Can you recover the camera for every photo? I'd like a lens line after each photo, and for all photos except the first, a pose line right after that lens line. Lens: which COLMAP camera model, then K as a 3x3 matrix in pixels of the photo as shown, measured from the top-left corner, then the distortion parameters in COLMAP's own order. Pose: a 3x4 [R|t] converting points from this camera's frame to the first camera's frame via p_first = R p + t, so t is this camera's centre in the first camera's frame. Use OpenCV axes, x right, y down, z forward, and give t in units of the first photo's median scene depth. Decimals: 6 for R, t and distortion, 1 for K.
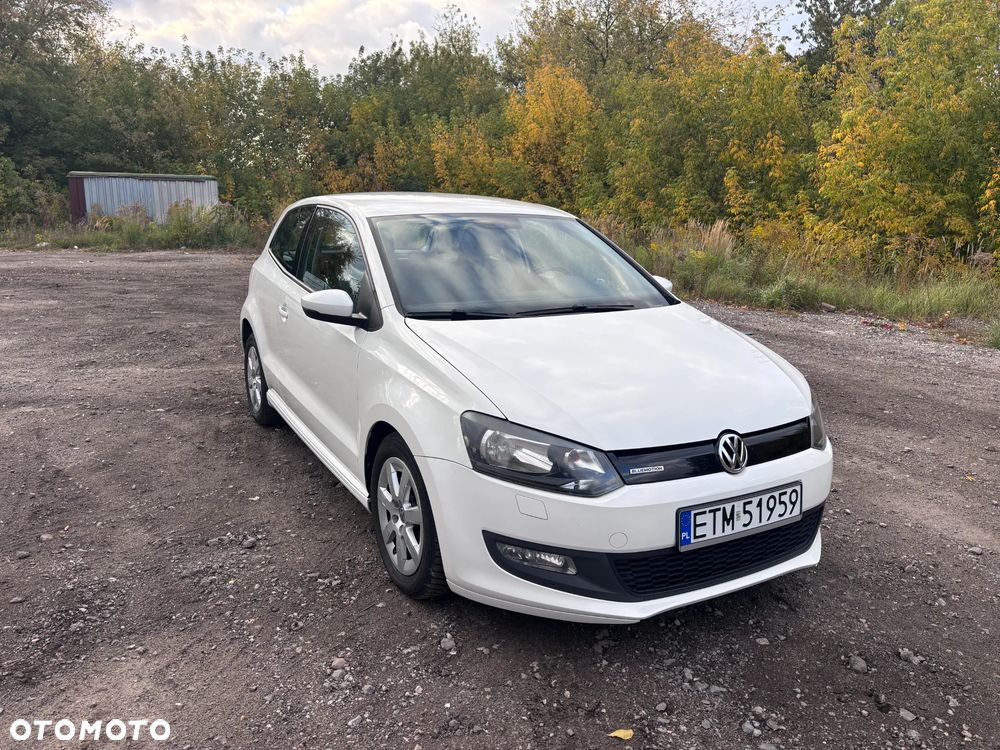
lens RADIAL K [[749.3, 0, 510.0], [0, 749.3, 373.7], [0, 0, 1]] dist [0.041849, -0.038774]
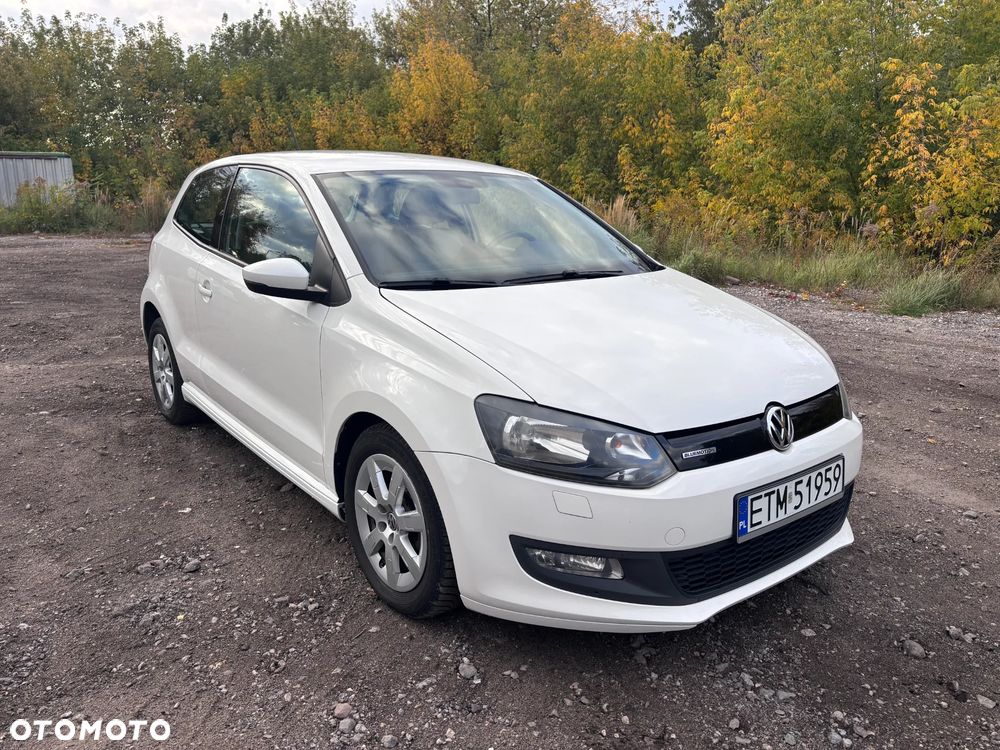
lens RADIAL K [[749.3, 0, 510.8], [0, 749.3, 377.0], [0, 0, 1]] dist [0.041849, -0.038774]
pose [[0.987951, -0.042134, 0.148921, -0.124378], [0.038232, 0.998849, 0.028968, 0.005895], [-0.149970, -0.022925, 0.988425, 0.139917]]
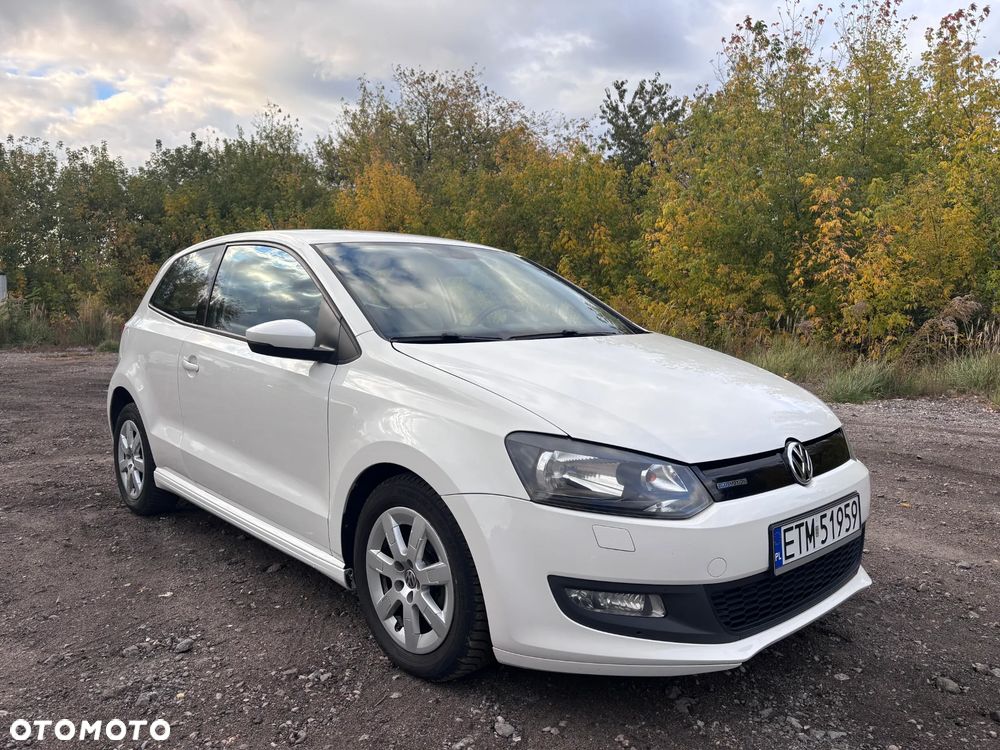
lens RADIAL K [[749.3, 0, 507.2], [0, 749.3, 380.7], [0, 0, 1]] dist [0.041849, -0.038774]
pose [[0.972450, -0.041257, 0.229431, -0.209366], [0.068162, 0.991524, -0.110607, 0.069900], [-0.222923, 0.123198, 0.967020, 0.157571]]
